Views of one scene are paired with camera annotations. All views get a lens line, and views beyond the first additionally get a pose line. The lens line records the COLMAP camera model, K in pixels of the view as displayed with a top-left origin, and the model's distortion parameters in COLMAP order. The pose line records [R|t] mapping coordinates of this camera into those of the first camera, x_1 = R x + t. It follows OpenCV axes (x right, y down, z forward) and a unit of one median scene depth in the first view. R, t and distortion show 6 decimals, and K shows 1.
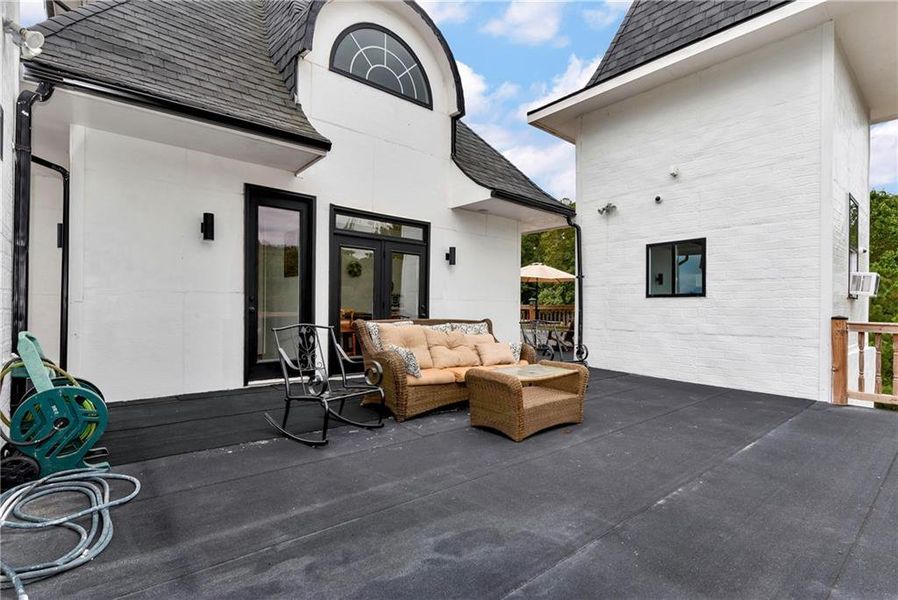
lens RADIAL K [[423.5, 0, 458.3], [0, 423.5, 307.9], [0, 0, 1]] dist [0.002197, 0.000759]
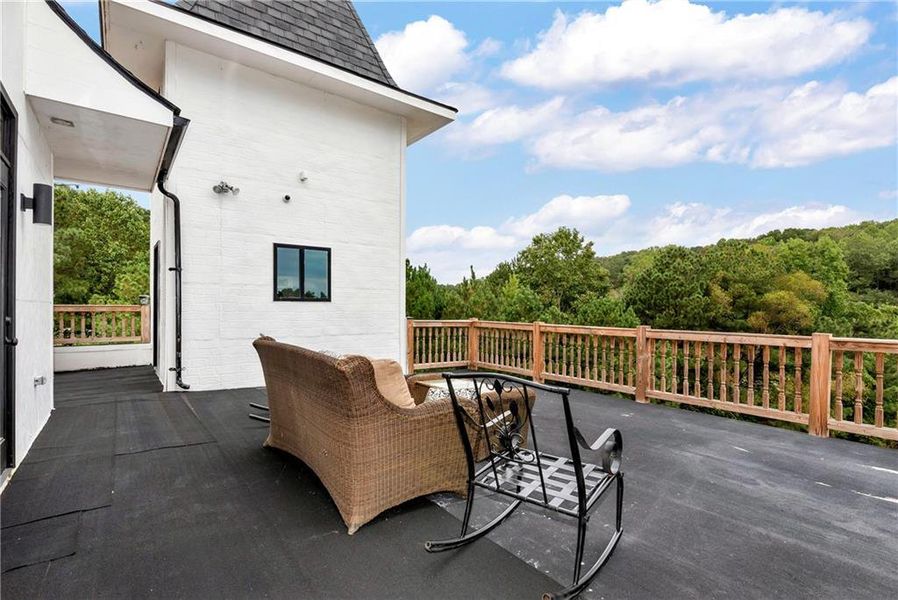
lens RADIAL K [[423.5, 0, 458.3], [0, 423.5, 307.9], [0, 0, 1]] dist [0.002197, 0.000759]
pose [[0.059307, -0.008677, 0.998202, -0.501145], [-0.010307, 0.999904, 0.009304, -0.023844], [-0.998187, -0.010840, 0.059212, 0.605876]]
